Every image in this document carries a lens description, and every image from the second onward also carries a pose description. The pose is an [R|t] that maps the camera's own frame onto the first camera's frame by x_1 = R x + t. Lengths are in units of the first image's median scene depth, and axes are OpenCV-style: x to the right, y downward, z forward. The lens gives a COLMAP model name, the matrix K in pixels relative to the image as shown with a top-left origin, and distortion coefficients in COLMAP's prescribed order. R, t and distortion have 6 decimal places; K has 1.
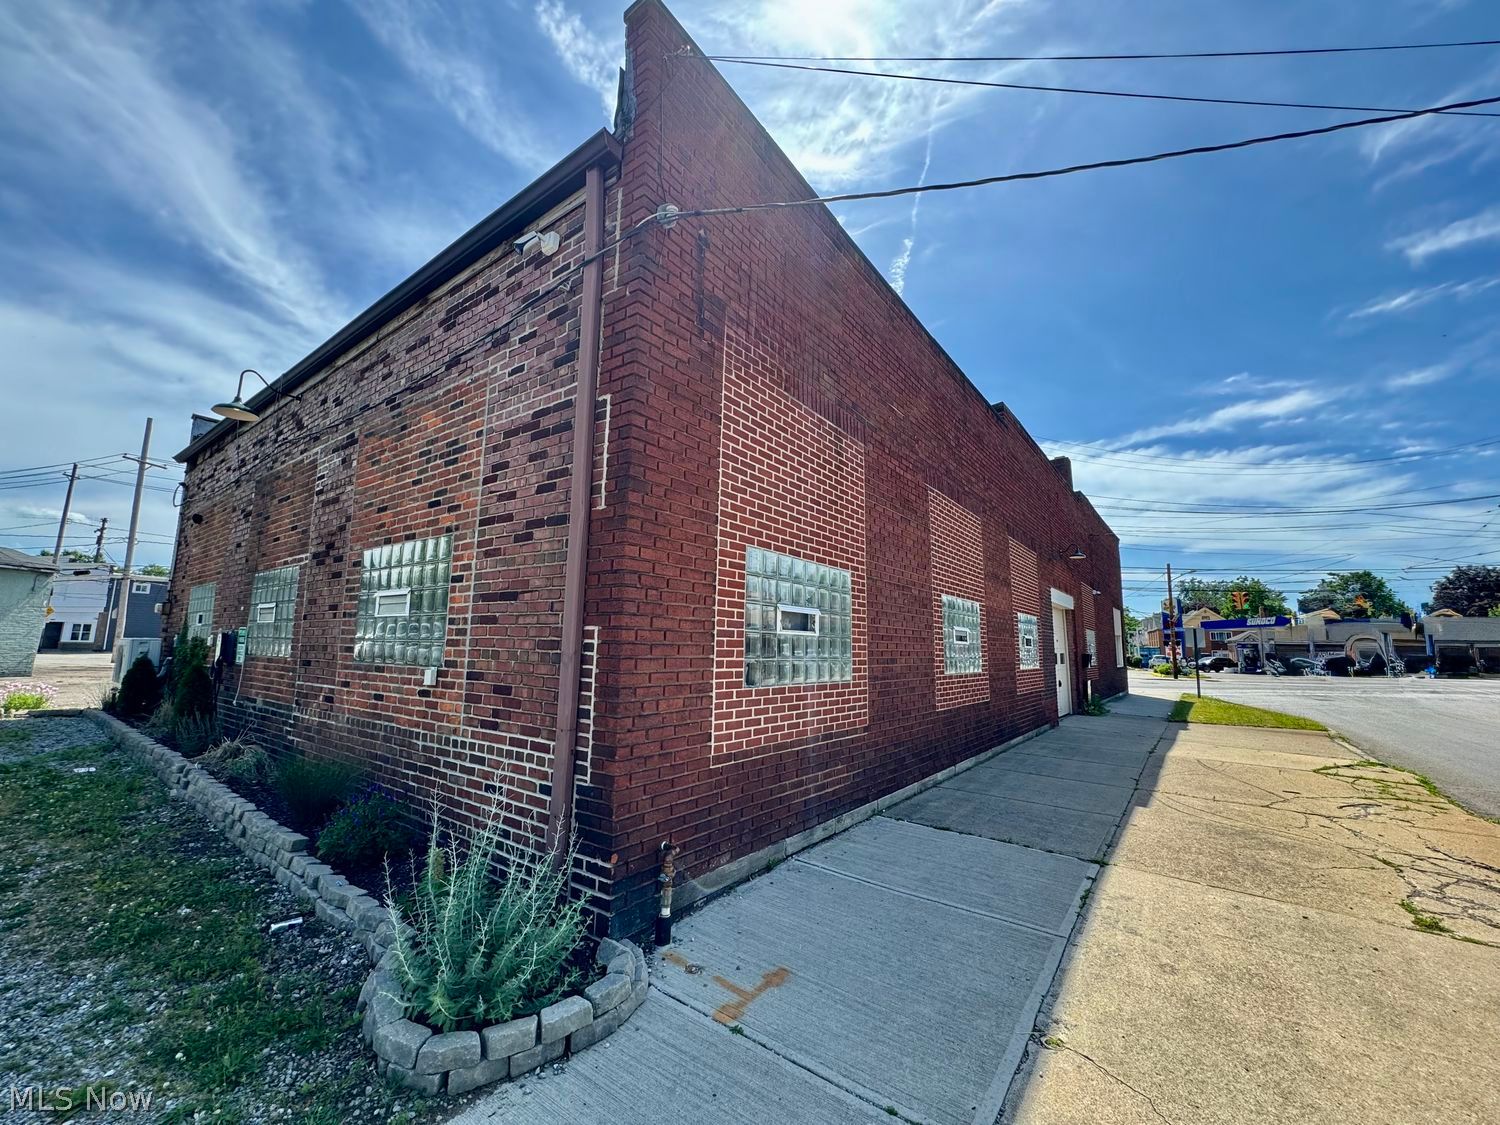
lens RADIAL K [[595.0, 0, 750.0], [0, 595.0, 562.5], [0, 0, 1]] dist [0.001480, 0.000376]
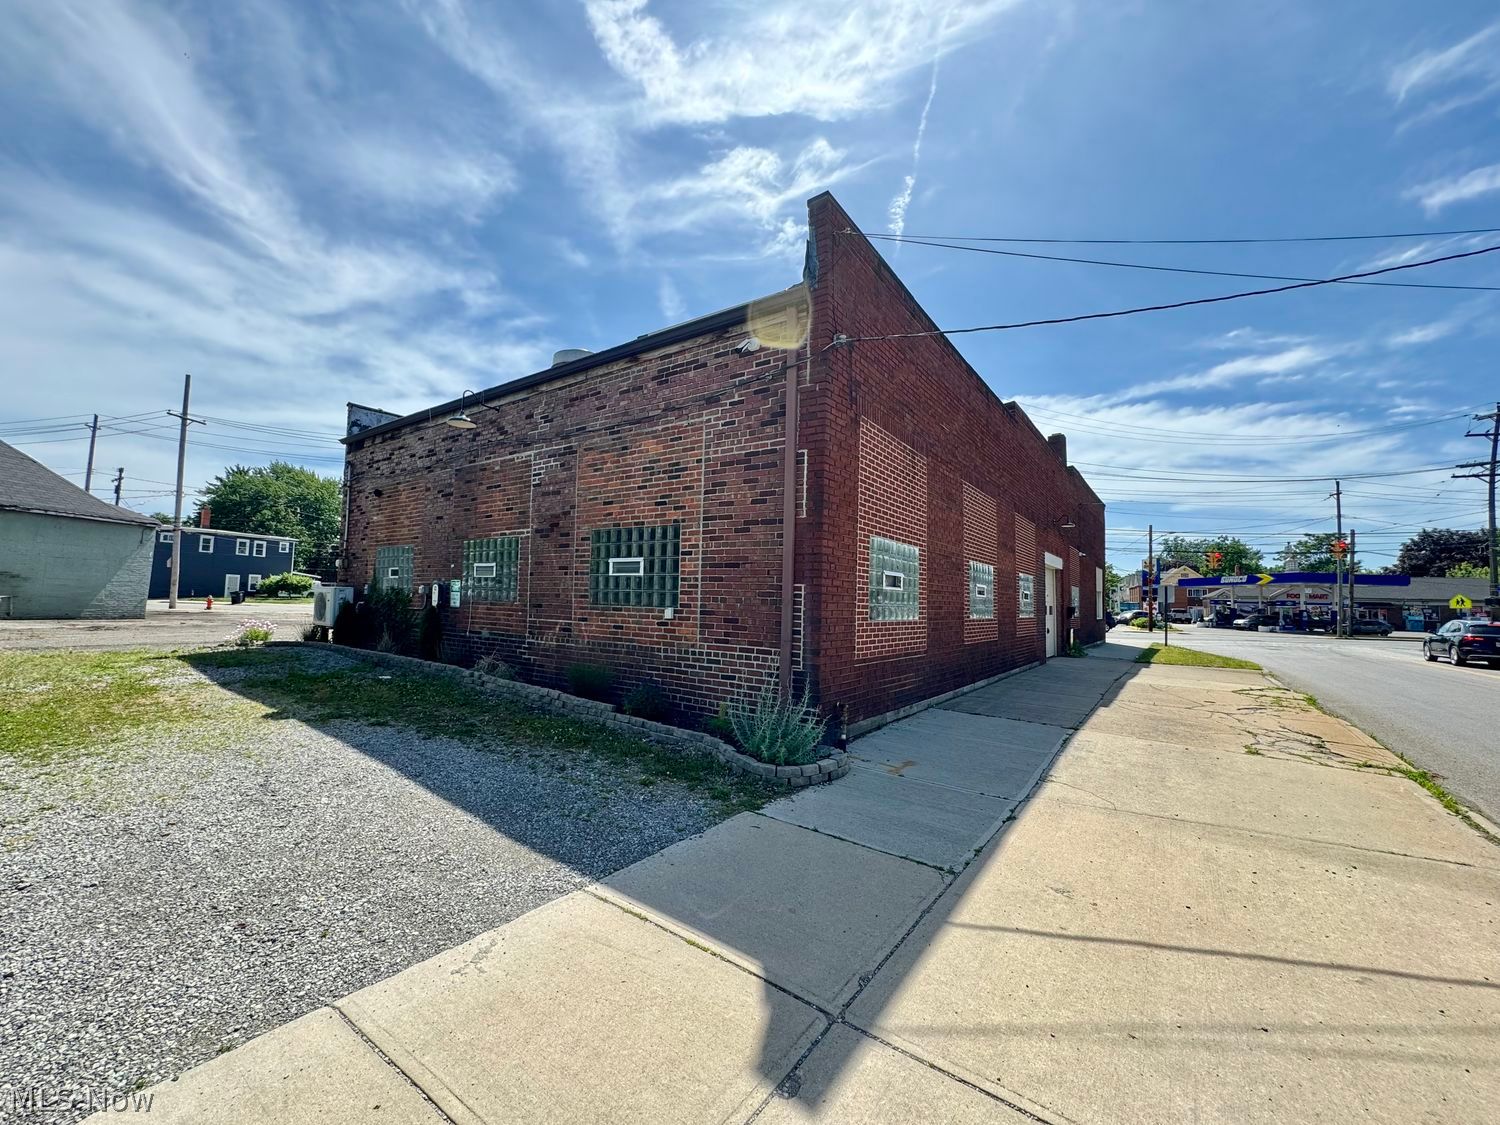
lens RADIAL K [[604.3, 0, 750.0], [0, 604.3, 562.5], [0, 0, 1]] dist [0.013275, -0.000050]
pose [[0.999644, 0.009899, 0.024784, -0.147079], [-0.011844, 0.996757, 0.079594, -0.032018], [-0.023916, -0.079859, 0.996519, -0.254189]]
